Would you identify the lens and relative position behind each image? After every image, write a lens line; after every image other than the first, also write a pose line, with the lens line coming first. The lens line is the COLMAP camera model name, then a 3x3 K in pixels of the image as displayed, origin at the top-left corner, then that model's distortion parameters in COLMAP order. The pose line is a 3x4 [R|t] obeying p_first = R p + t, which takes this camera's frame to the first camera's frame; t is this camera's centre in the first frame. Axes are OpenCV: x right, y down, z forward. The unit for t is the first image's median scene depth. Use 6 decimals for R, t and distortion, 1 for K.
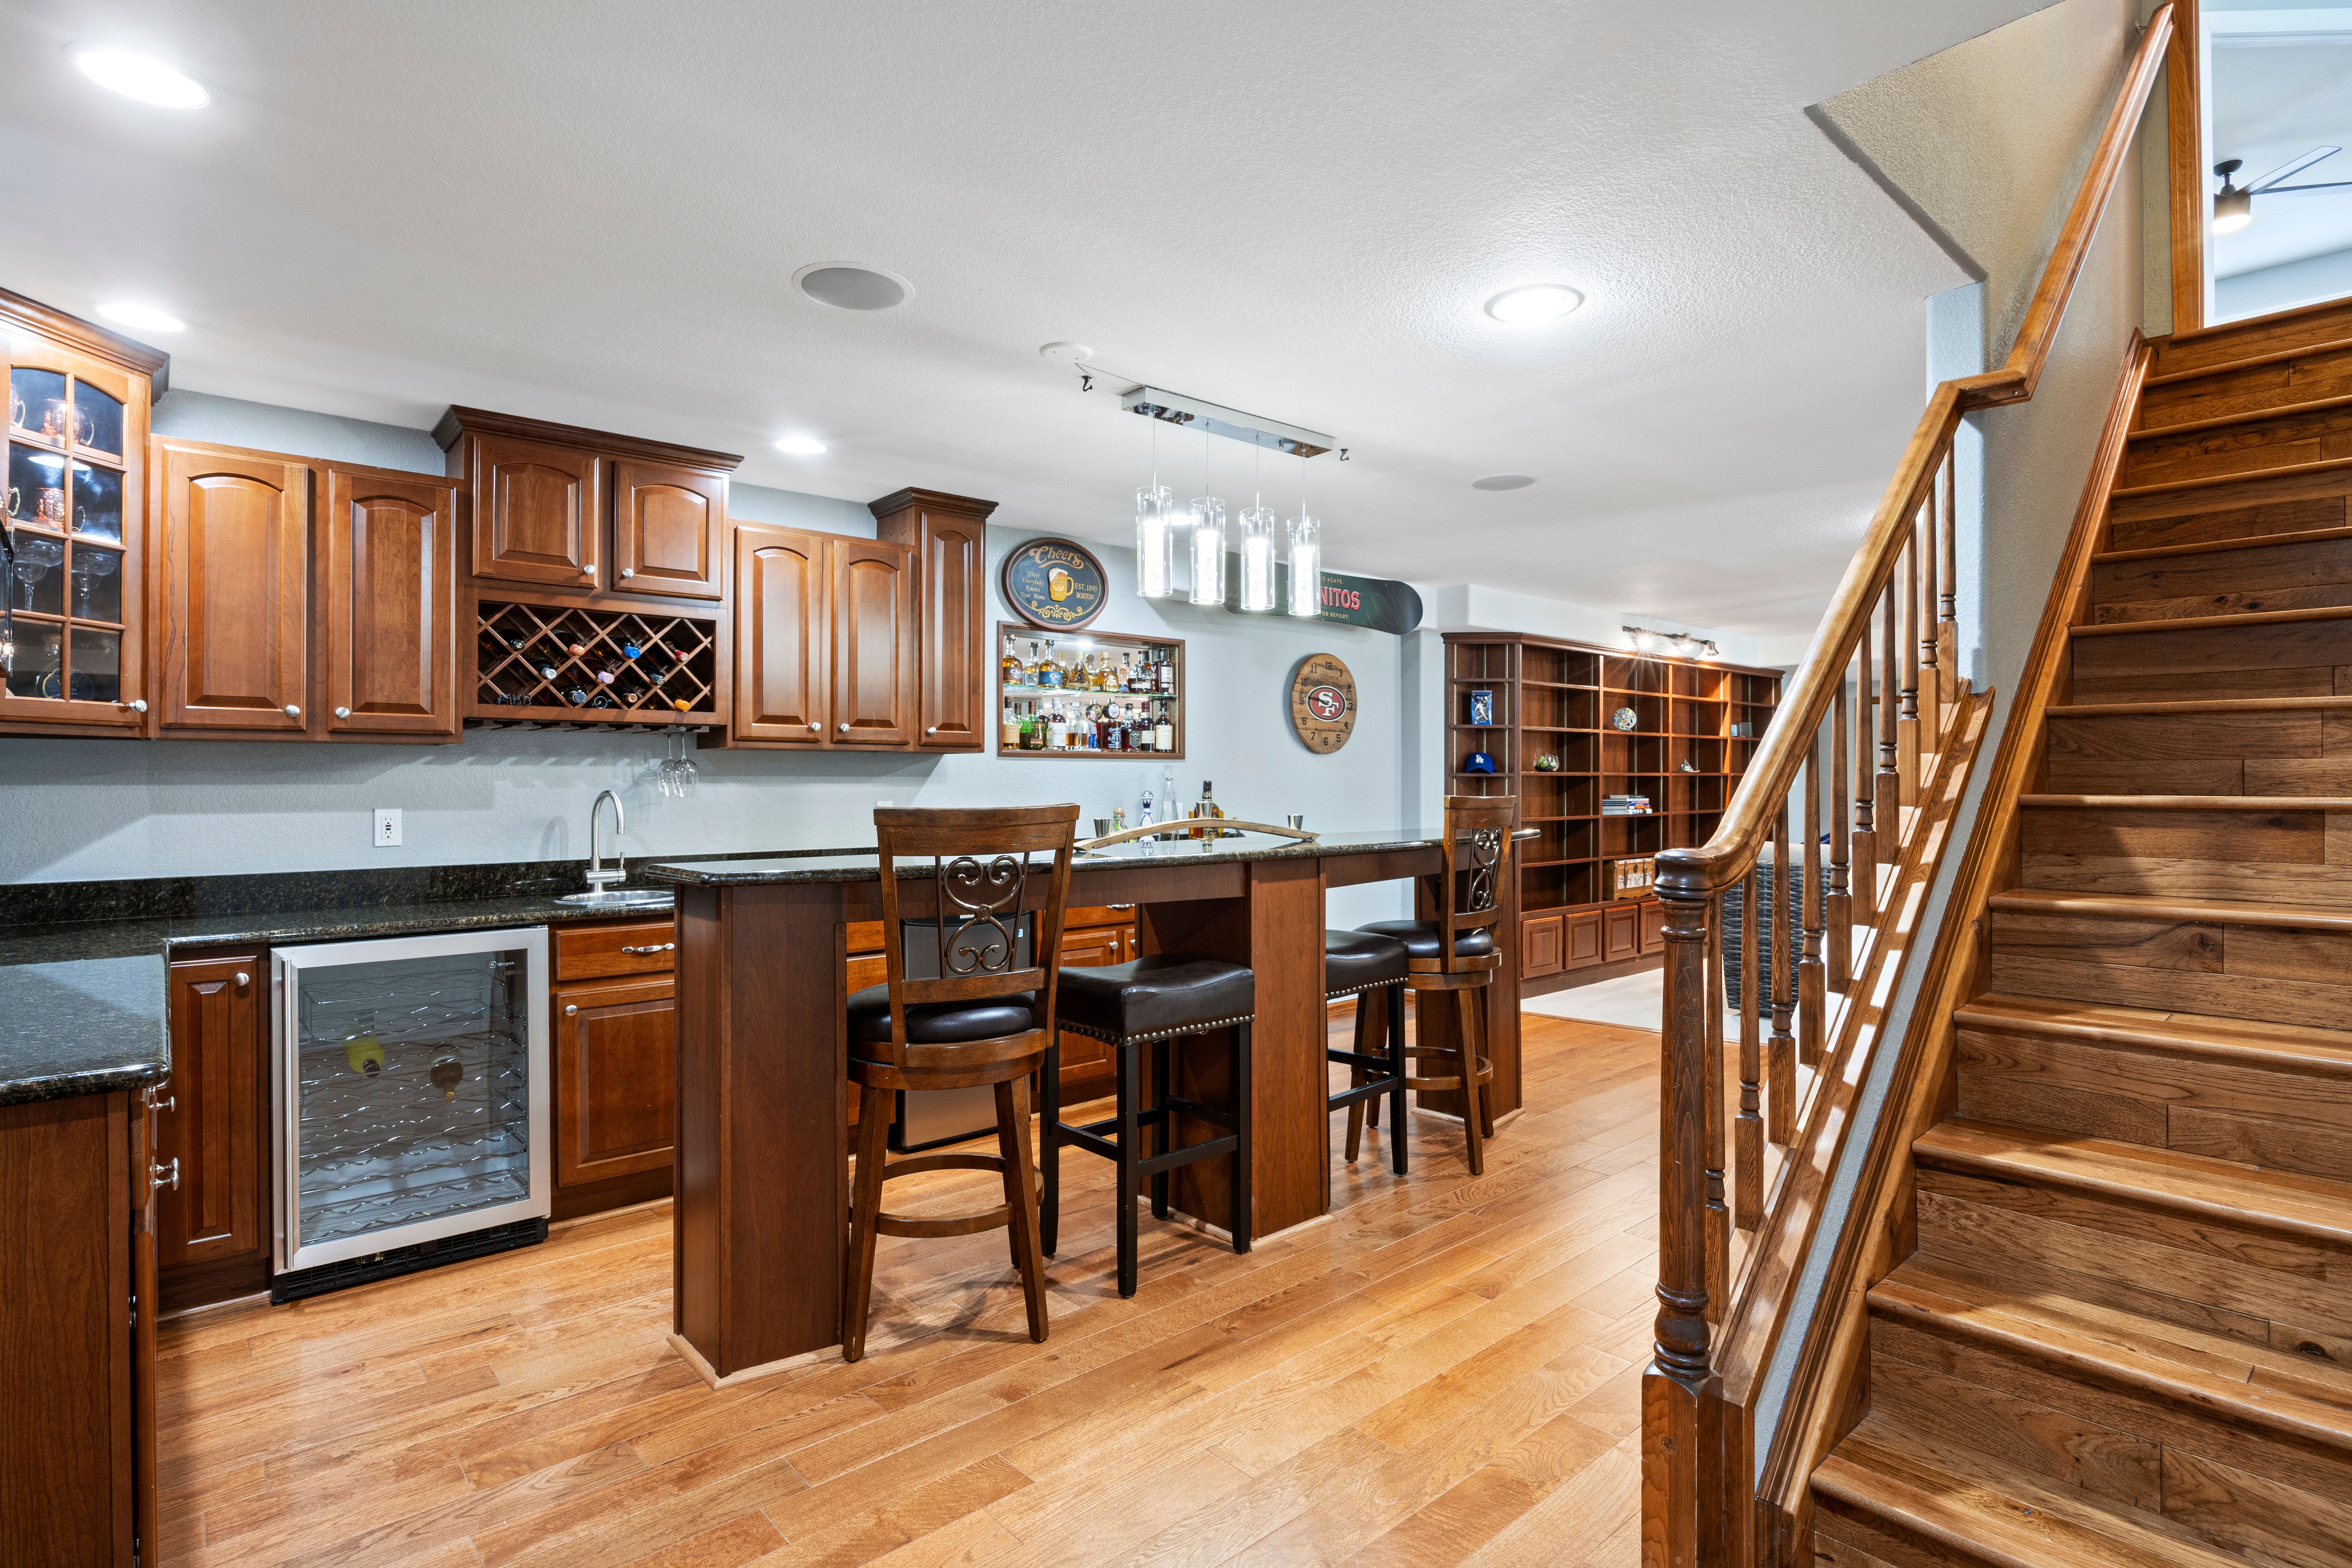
lens RADIAL K [[1156.7, 0, 1182.3], [0, 1156.7, 771.7], [0, 0, 1]] dist [-0.002132, -0.000234]
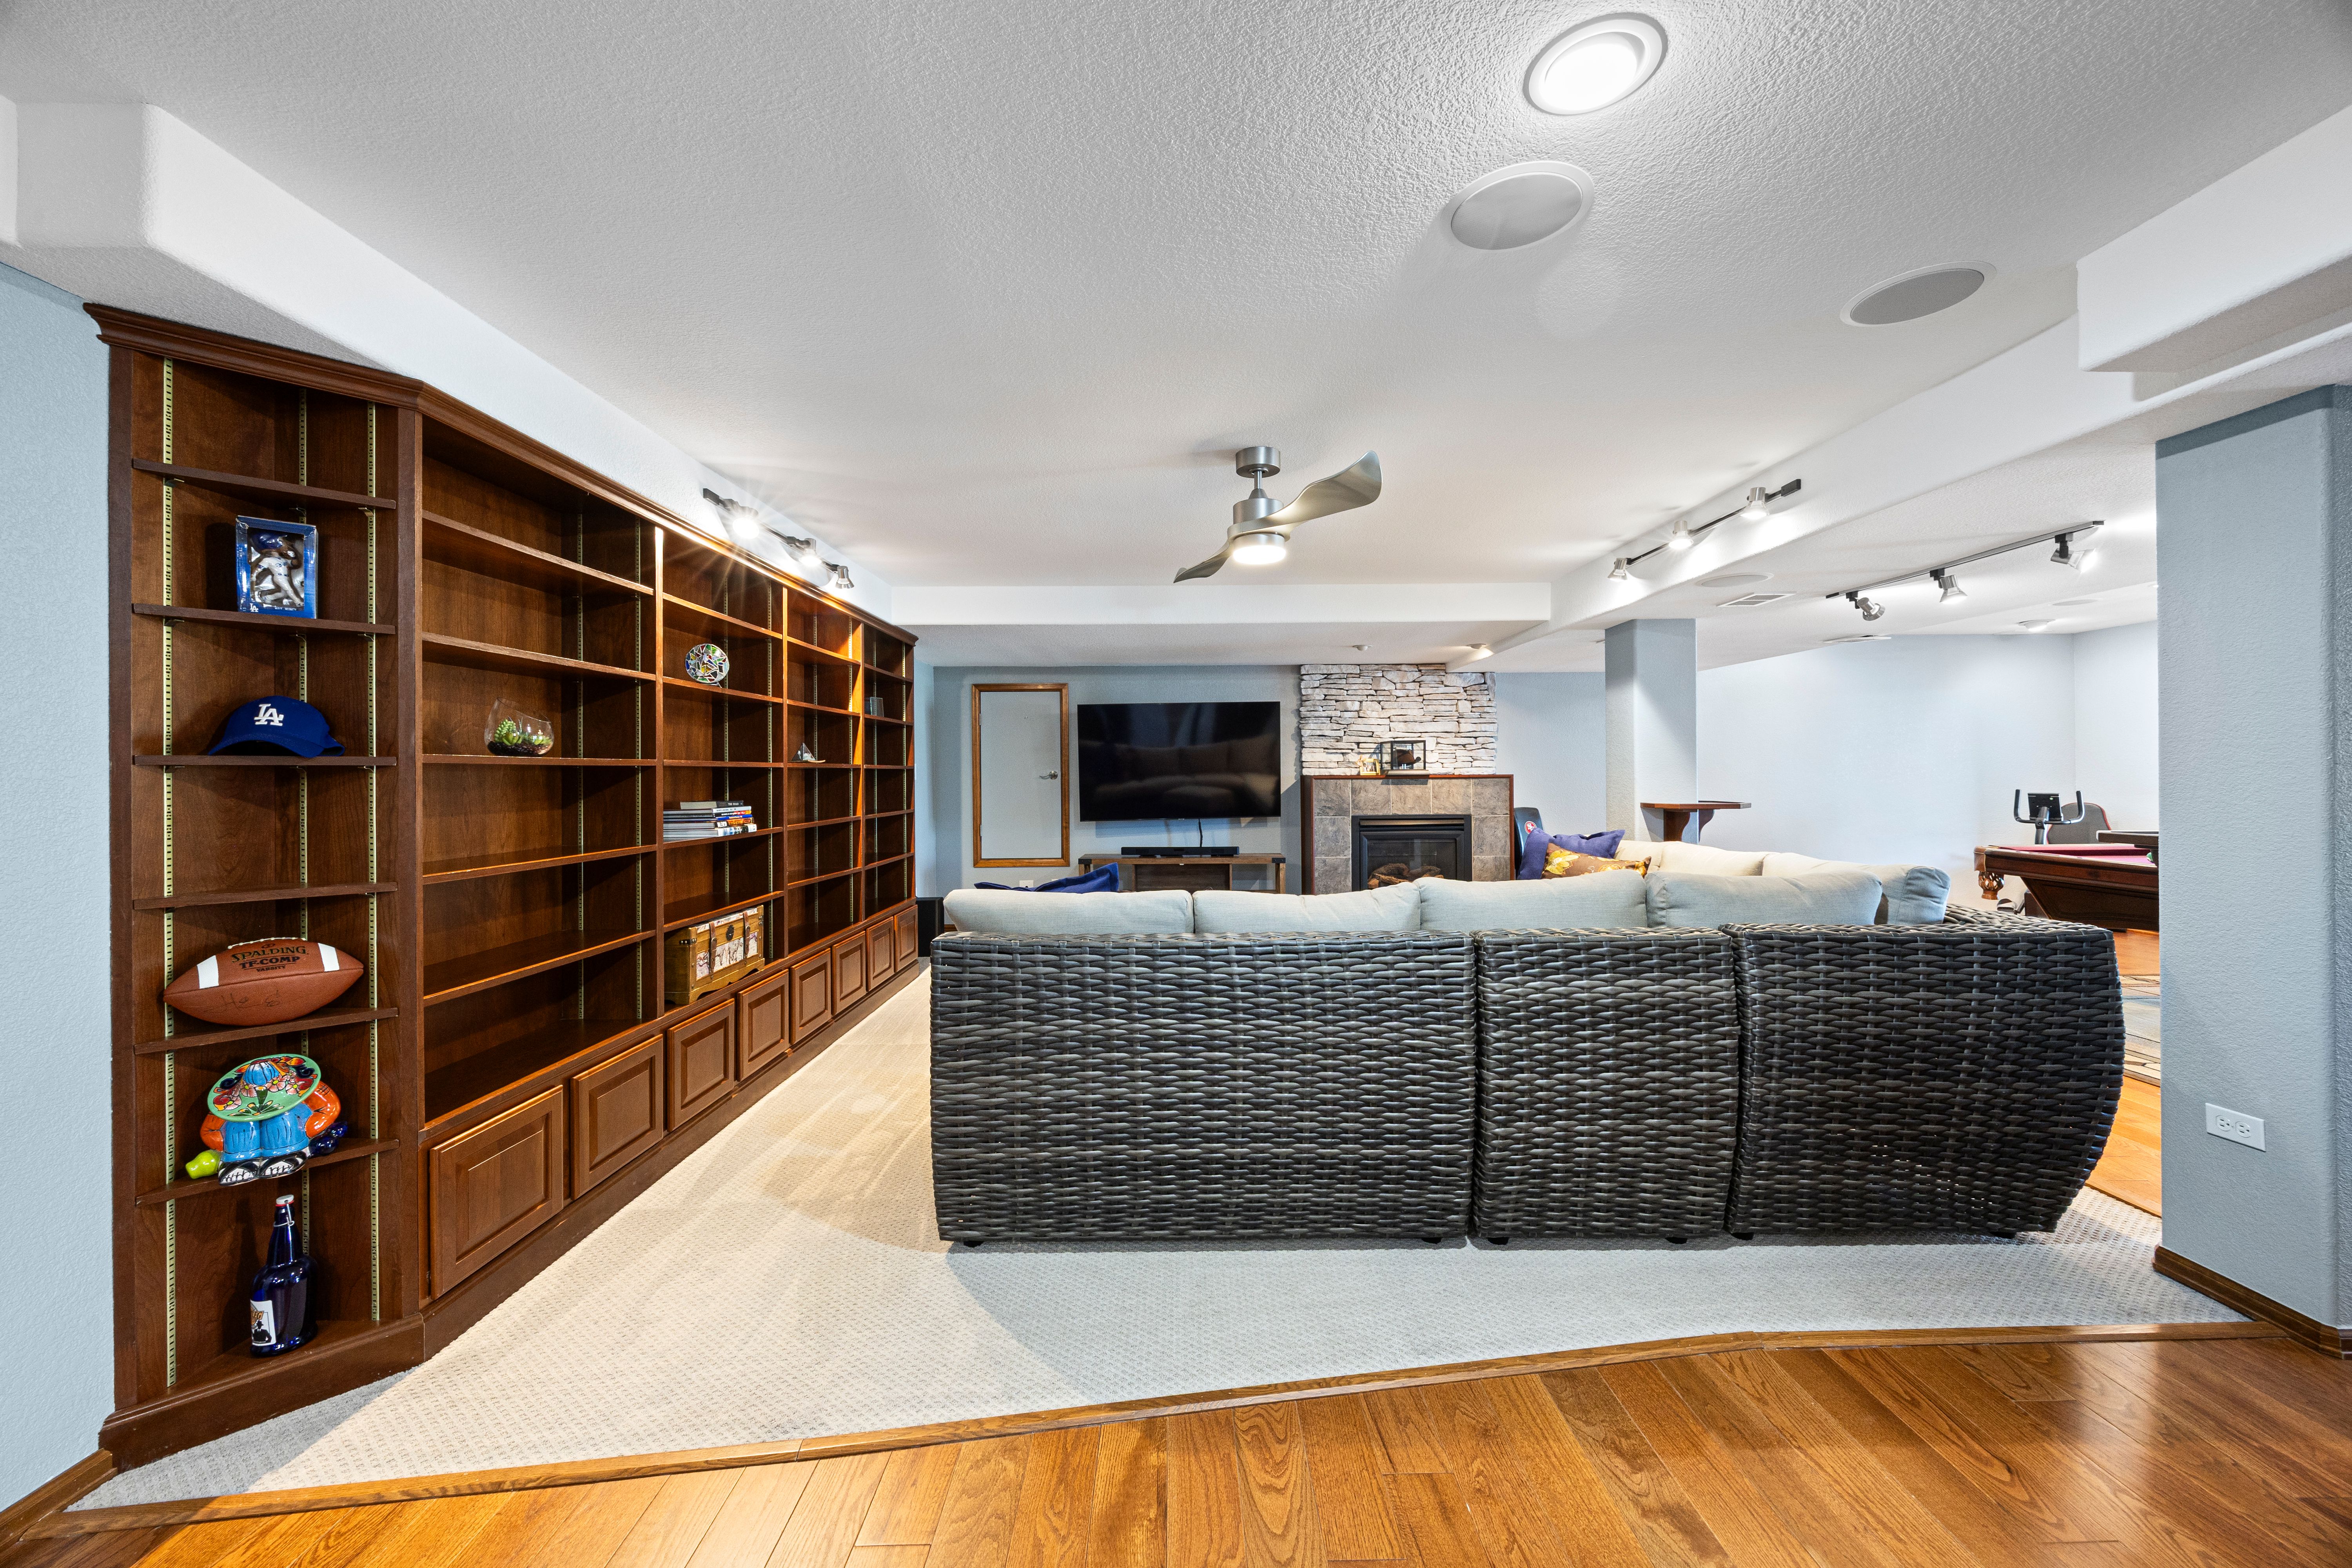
lens RADIAL K [[905.7, 0, 1185.6], [0, 905.7, 773.0], [0, 0, 1]] dist [-0.001447, 0.000139]
pose [[0.652614, -0.006739, 0.757661, 0.230936], [0.005762, 0.999976, 0.003931, 0.006759], [-0.757669, 0.001800, 0.652637, 0.616916]]
